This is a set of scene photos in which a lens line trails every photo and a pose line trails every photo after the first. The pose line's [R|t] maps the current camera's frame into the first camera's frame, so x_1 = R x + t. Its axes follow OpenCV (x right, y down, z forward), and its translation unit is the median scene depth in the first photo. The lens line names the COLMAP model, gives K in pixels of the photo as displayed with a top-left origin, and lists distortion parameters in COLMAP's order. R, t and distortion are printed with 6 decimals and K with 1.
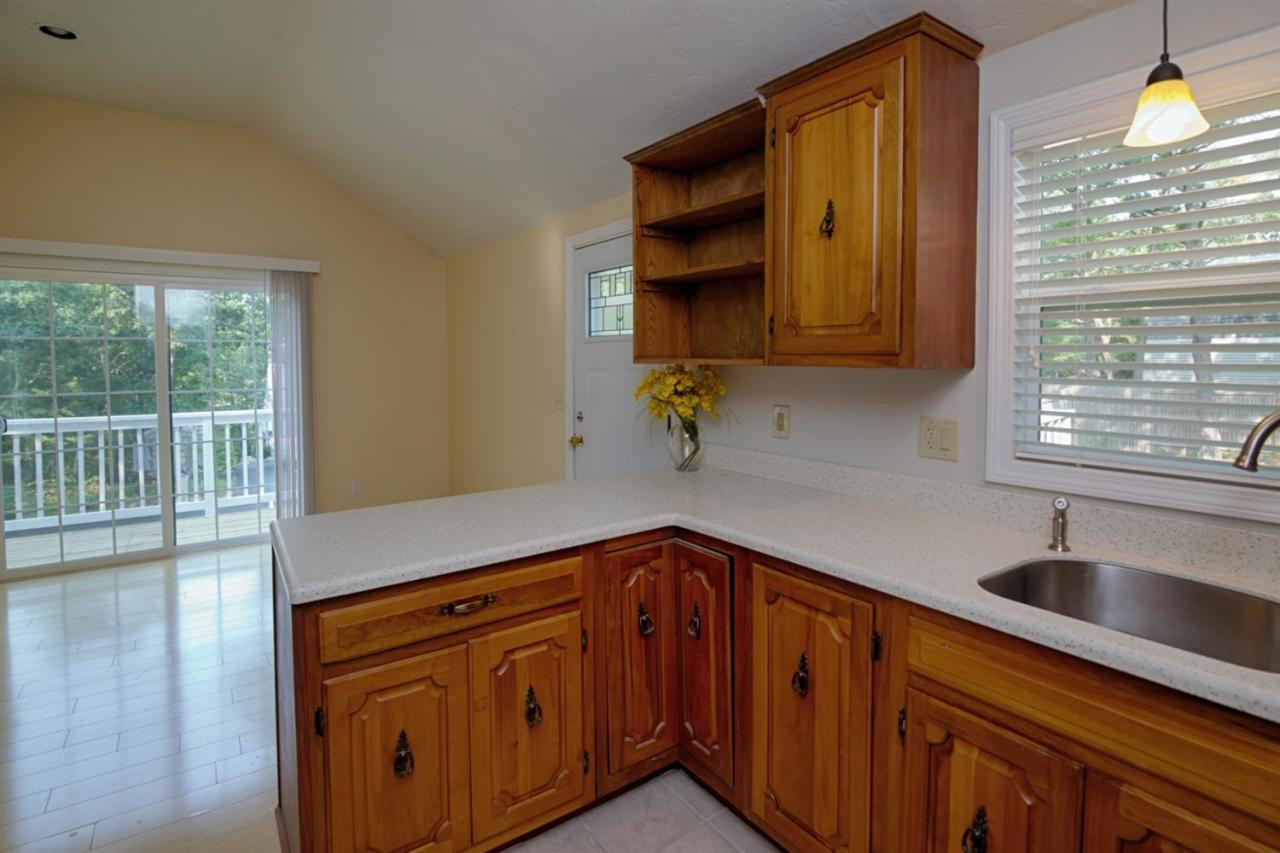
lens RADIAL K [[622.2, 0, 638.4], [0, 622.2, 376.8], [0, 0, 1]] dist [-0.019769, -0.000410]
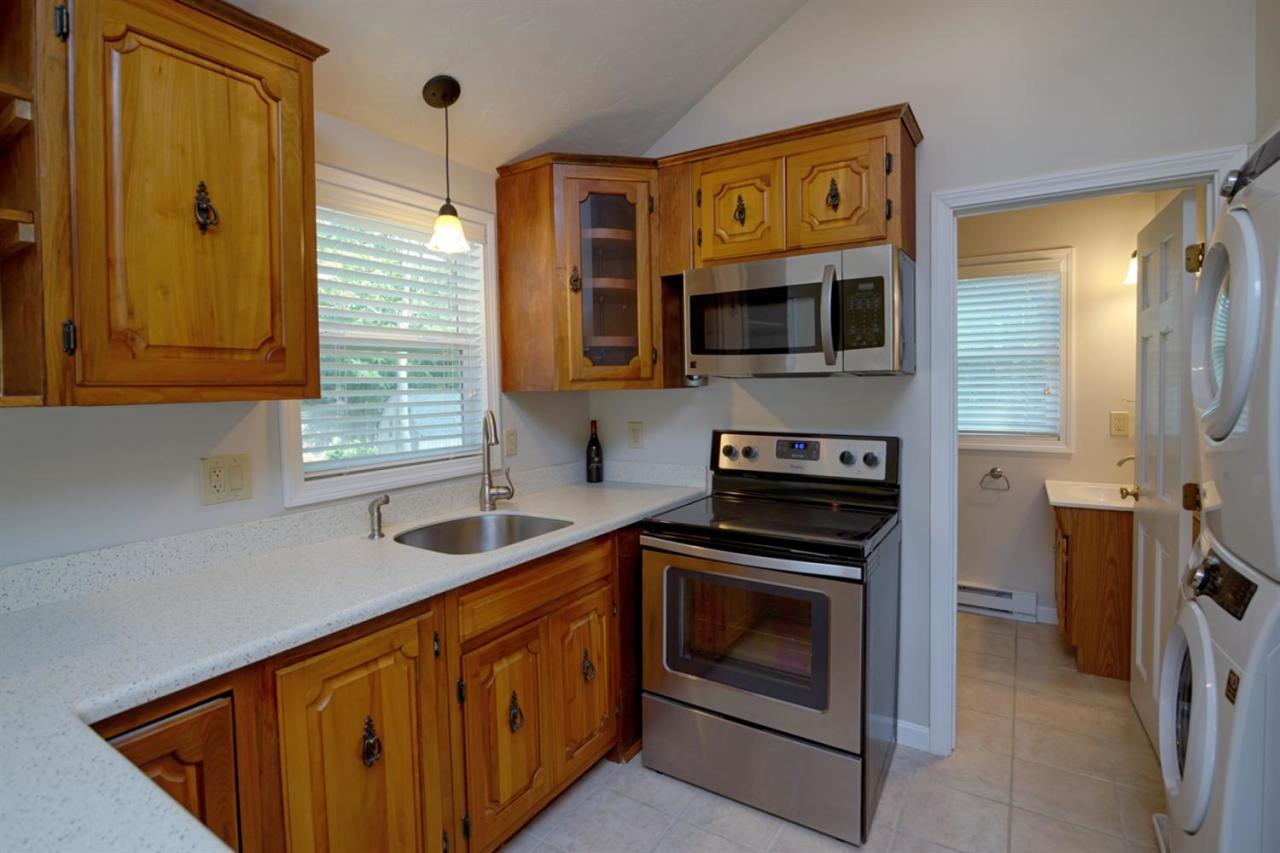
lens RADIAL K [[622.2, 0, 620.9], [0, 622.2, 403.8], [0, 0, 1]] dist [-0.019769, -0.000410]
pose [[-0.353554, -0.025358, 0.935070, -0.619500], [0.043489, 0.998106, 0.043511, -0.026939], [-0.934403, 0.056048, -0.351781, 0.857803]]
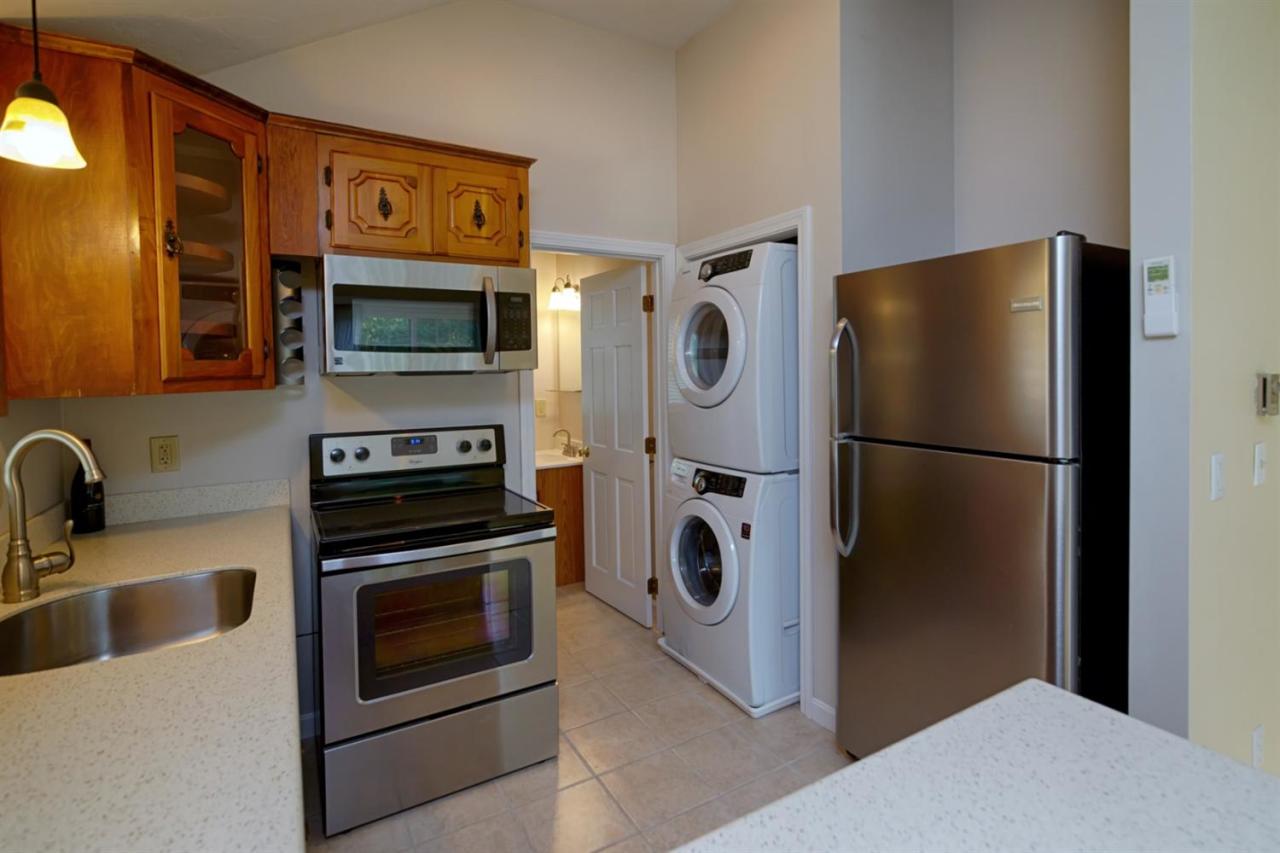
lens RADIAL K [[622.2, 0, 662.3], [0, 622.2, 379.7], [0, 0, 1]] dist [-0.019769, -0.000410]
pose [[-0.997156, 0.017058, 0.073403, -0.100160], [0.020565, 0.998669, 0.047291, -0.055229], [-0.072498, 0.048666, -0.996180, 1.418844]]
